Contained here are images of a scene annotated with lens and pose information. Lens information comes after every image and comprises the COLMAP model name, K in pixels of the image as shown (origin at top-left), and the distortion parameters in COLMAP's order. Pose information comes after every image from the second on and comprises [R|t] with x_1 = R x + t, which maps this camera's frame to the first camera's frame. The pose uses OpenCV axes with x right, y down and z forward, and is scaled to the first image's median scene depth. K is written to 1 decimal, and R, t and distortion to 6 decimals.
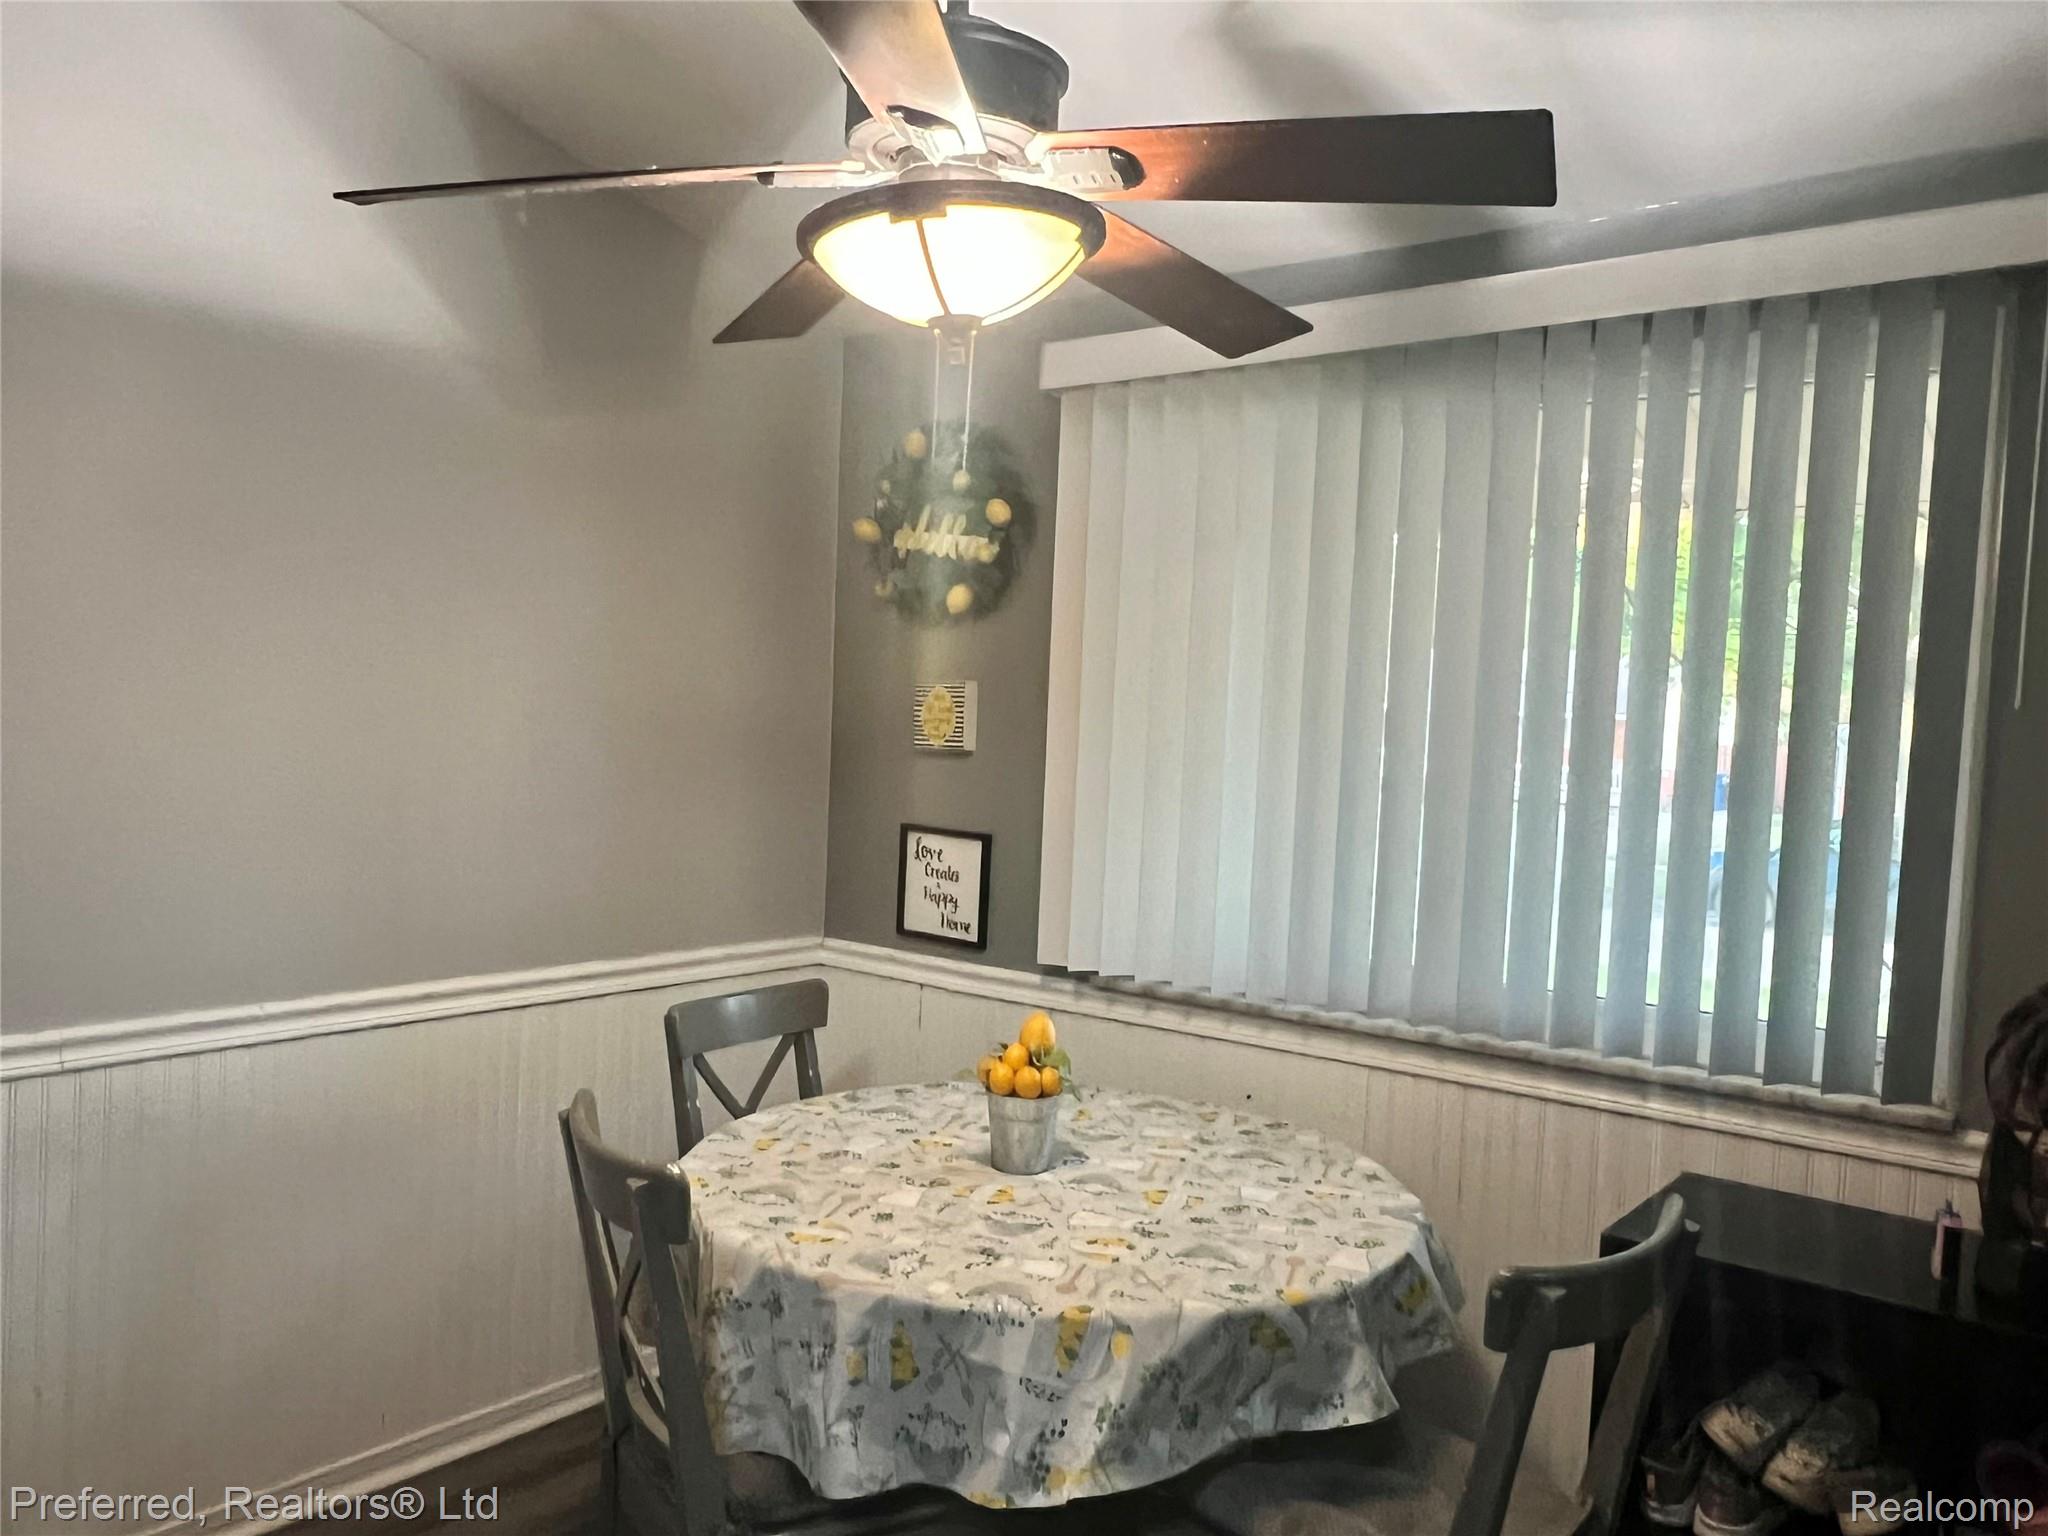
lens RADIAL K [[1538.2, 0, 1022.9], [0, 1538.2, 812.9], [0, 0, 1]] dist [0.000615, 0.000423]
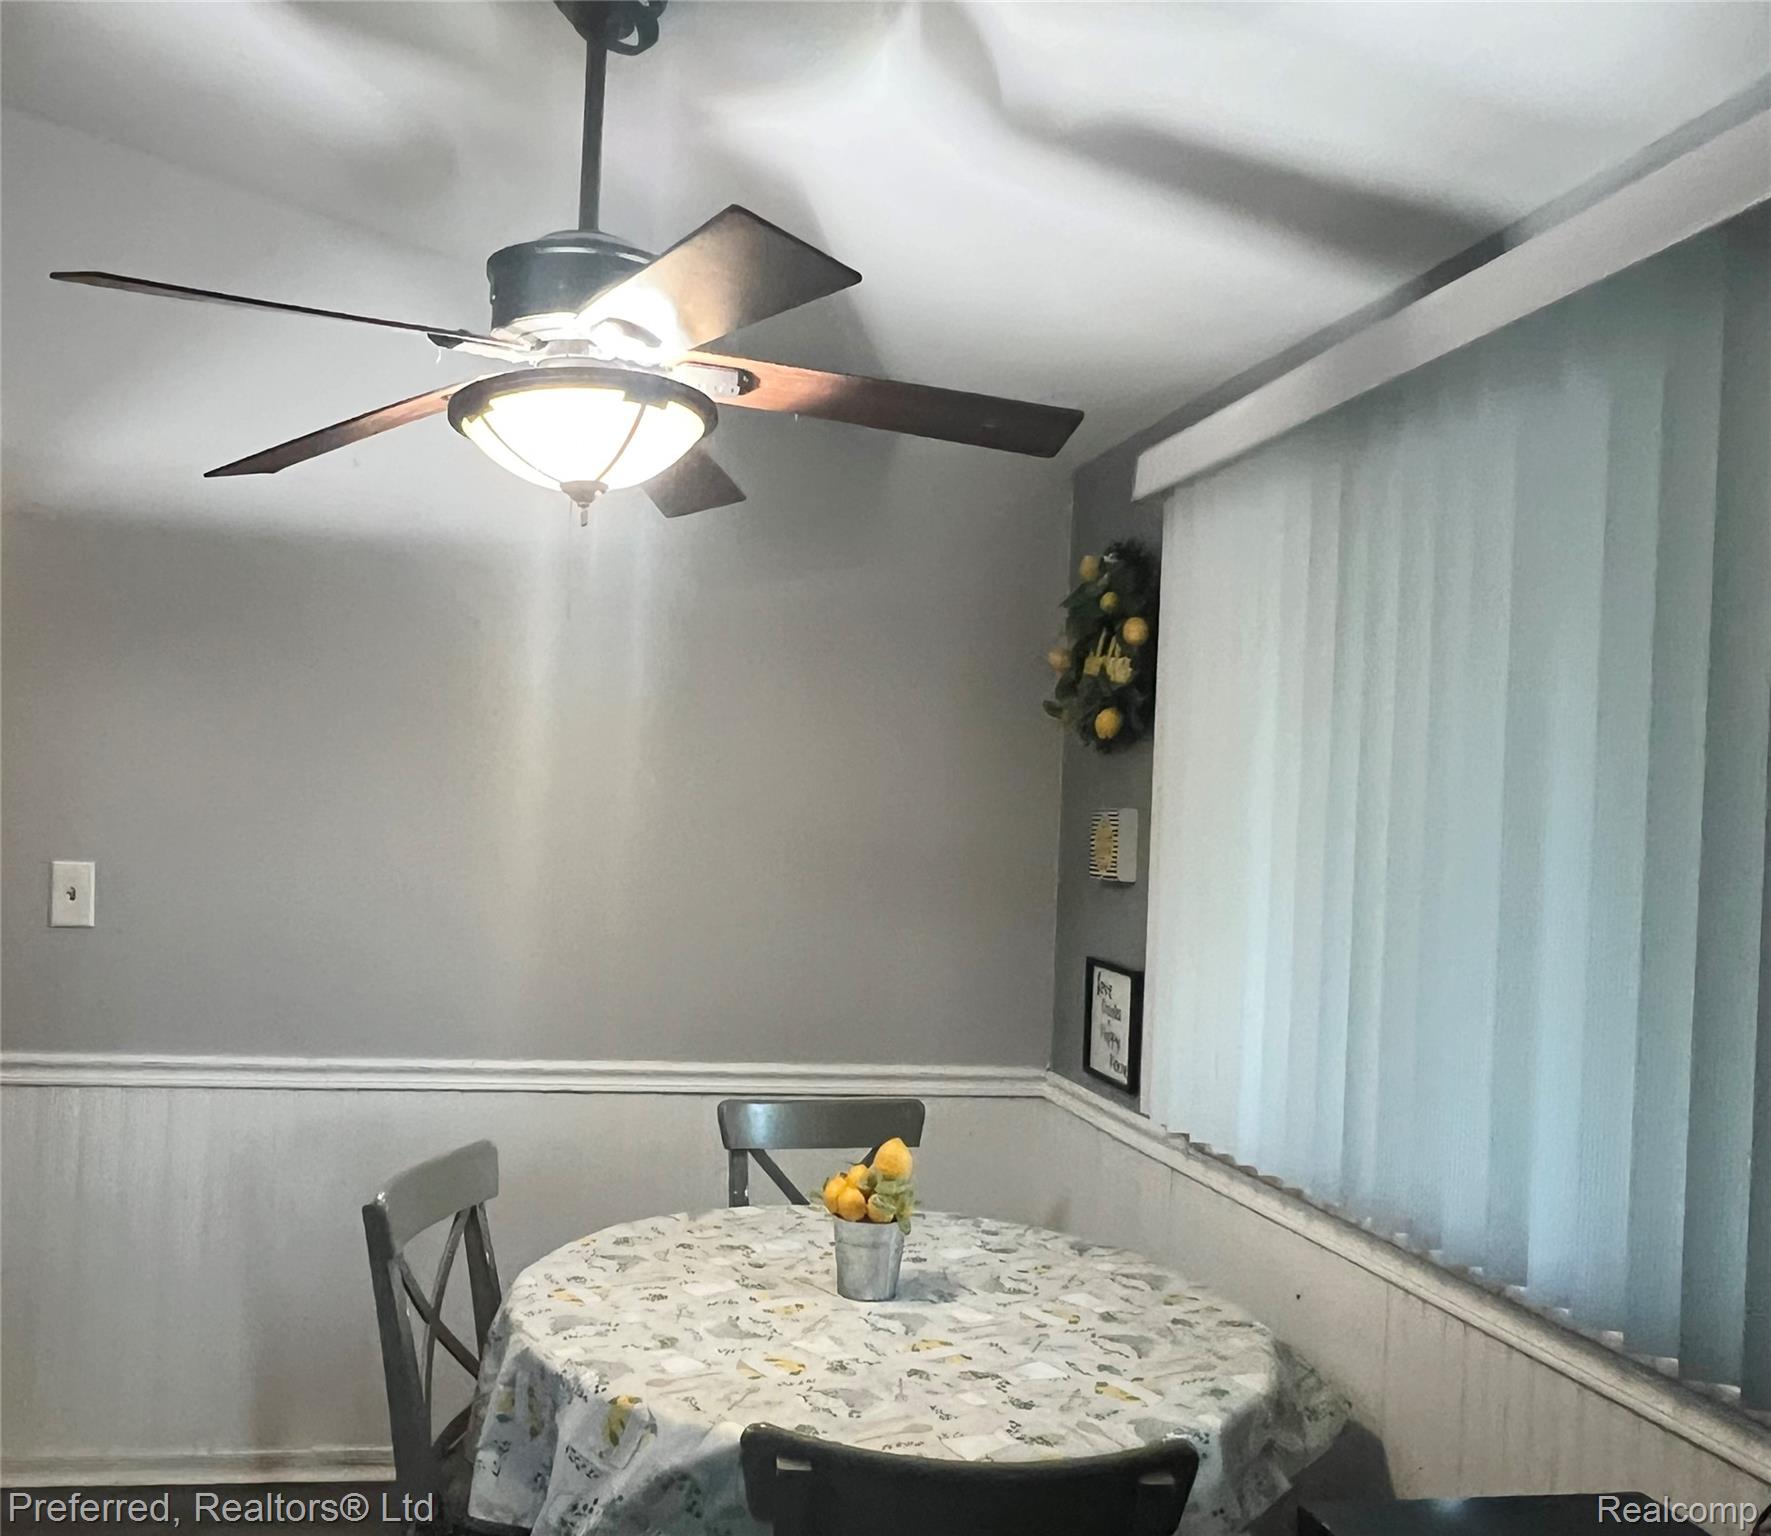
lens RADIAL K [[1629.1, 0, 885.4], [0, 1629.1, 831.3], [0, 0, 1]] dist [0.005236, -0.001572]
pose [[0.738003, -0.001990, -0.674794, 0.759506], [-0.055096, 0.996479, -0.063196, 0.000134], [0.672544, 0.083817, 0.735295, 0.227108]]
